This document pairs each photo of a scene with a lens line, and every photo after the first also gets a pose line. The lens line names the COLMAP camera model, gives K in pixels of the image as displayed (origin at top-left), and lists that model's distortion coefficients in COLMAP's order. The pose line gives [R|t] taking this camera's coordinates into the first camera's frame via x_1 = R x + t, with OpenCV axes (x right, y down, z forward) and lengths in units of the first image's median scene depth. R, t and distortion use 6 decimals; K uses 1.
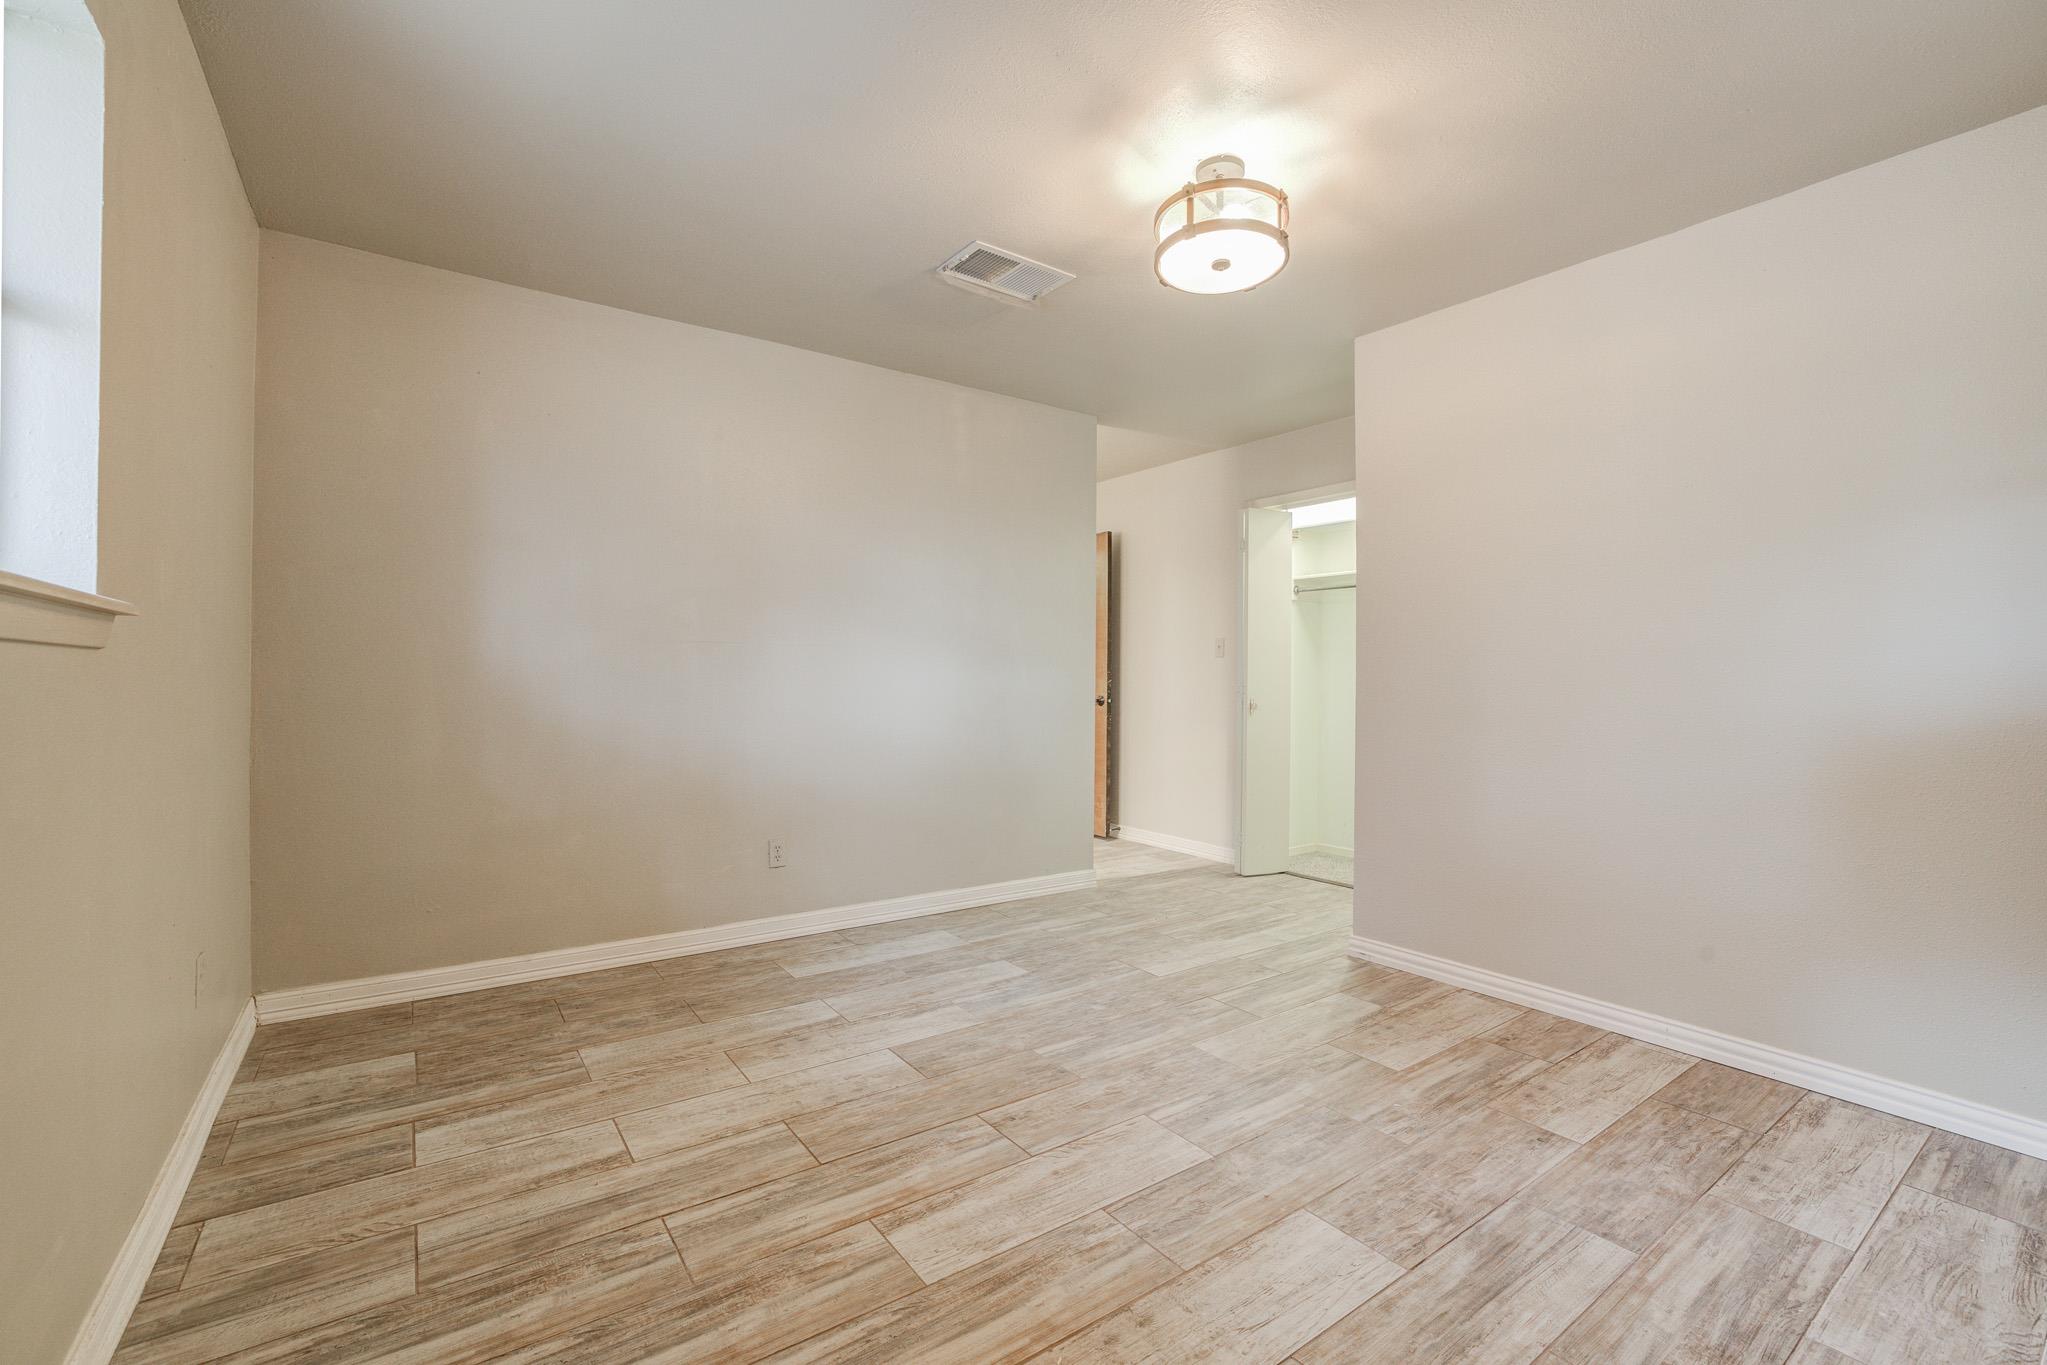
lens RADIAL K [[872.9, 0, 1017.0], [0, 872.9, 675.8], [0, 0, 1]] dist [-0.025652, 0.005101]
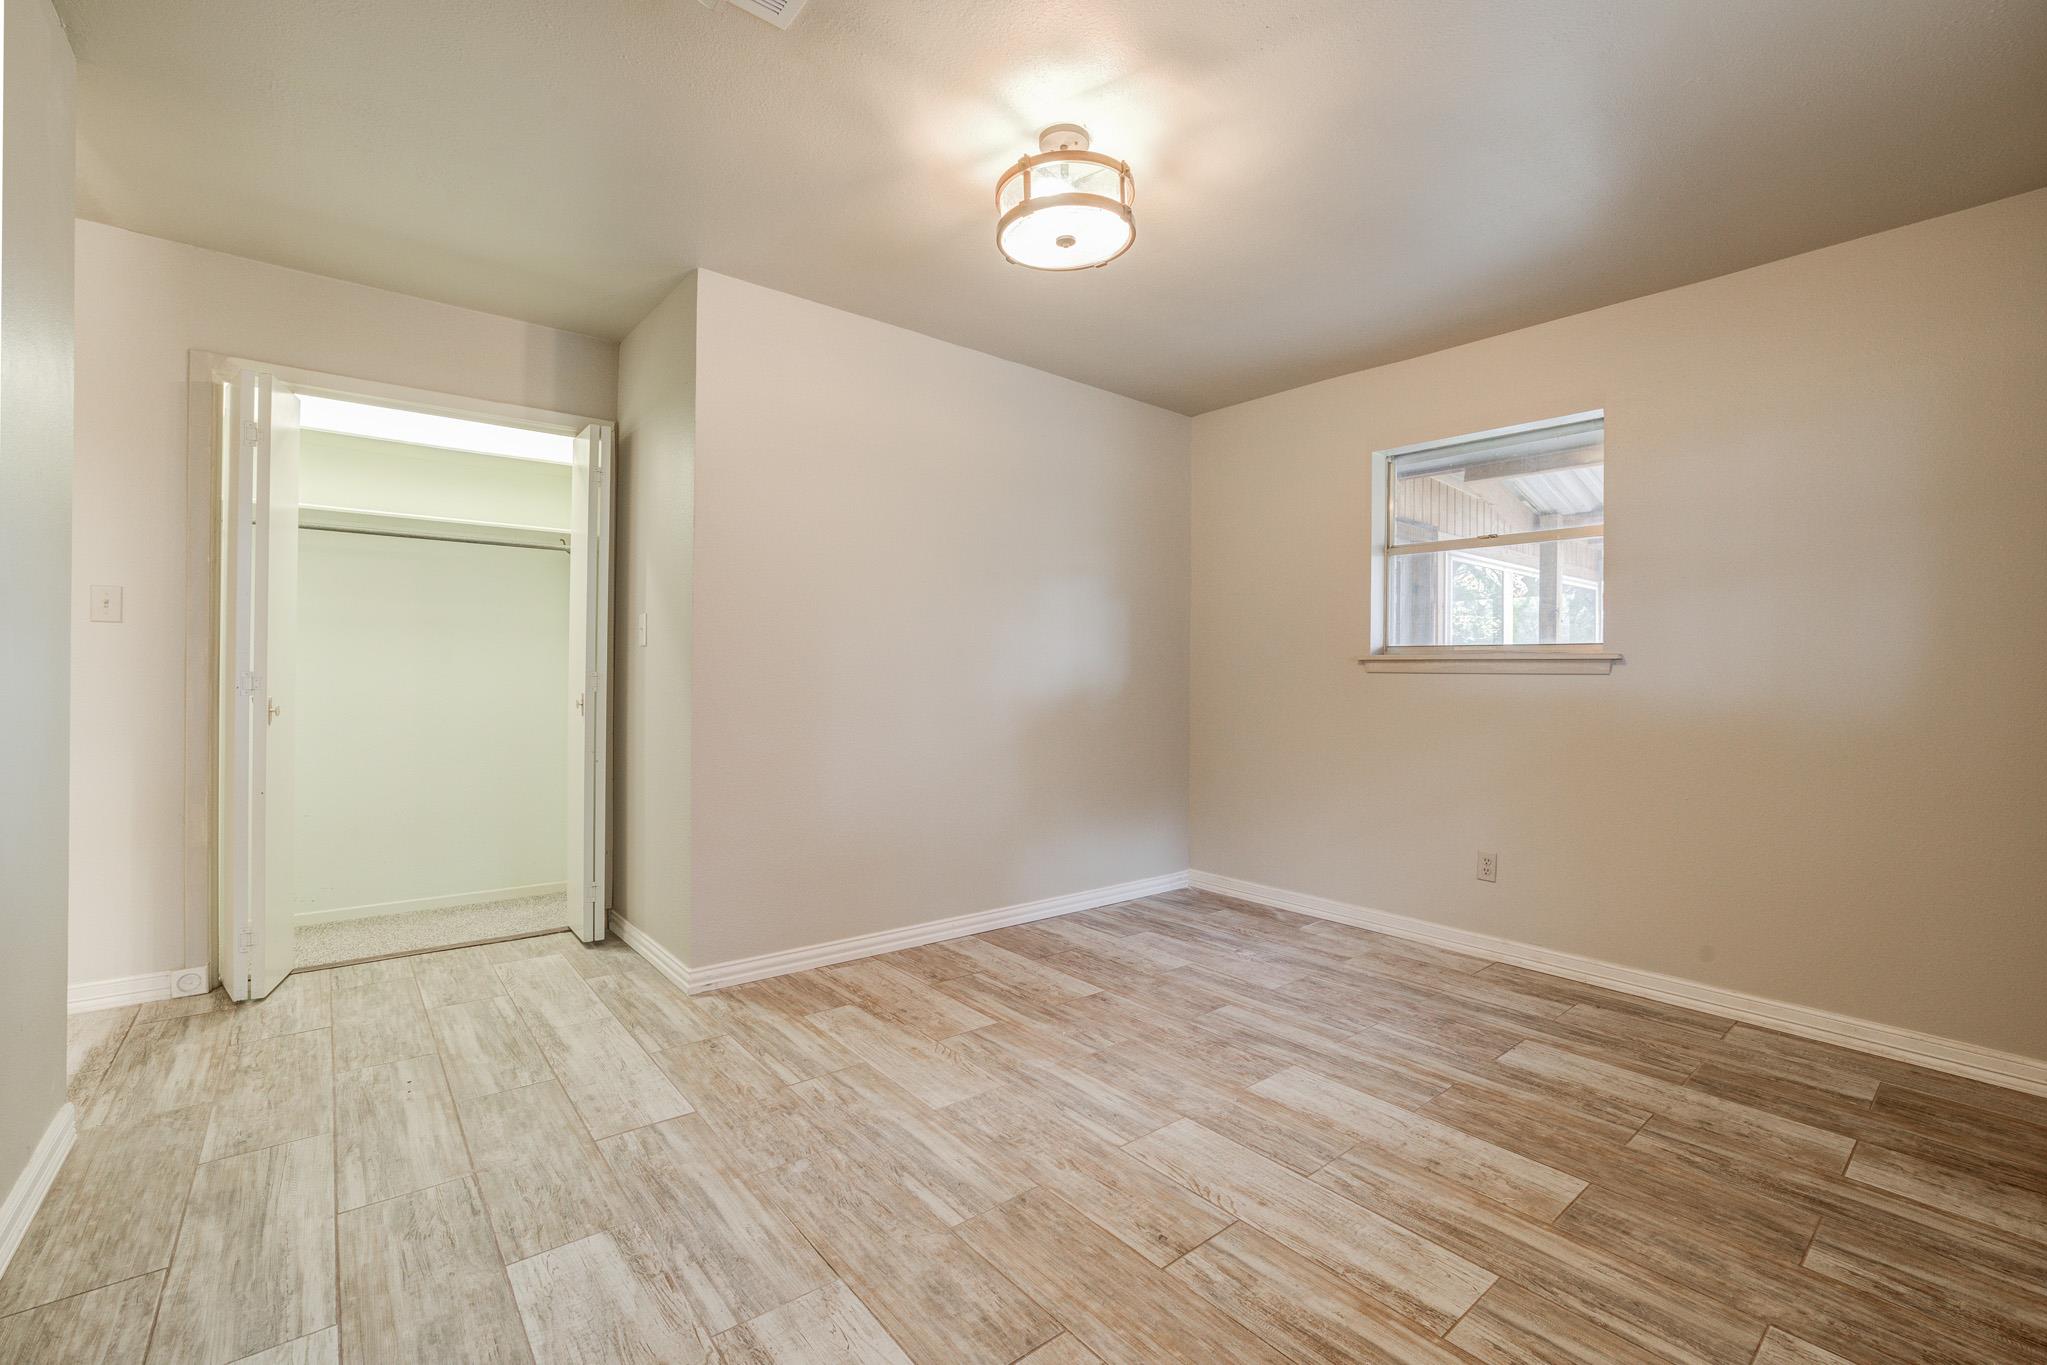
lens RADIAL K [[872.9, 0, 1017.3], [0, 872.9, 682.7], [0, 0, 1]] dist [-0.025652, 0.005101]
pose [[-0.068416, -0.016281, 0.997524, -0.681702], [-0.018178, 0.999721, 0.015070, -0.003361], [-0.997491, -0.017102, -0.068693, 1.053219]]
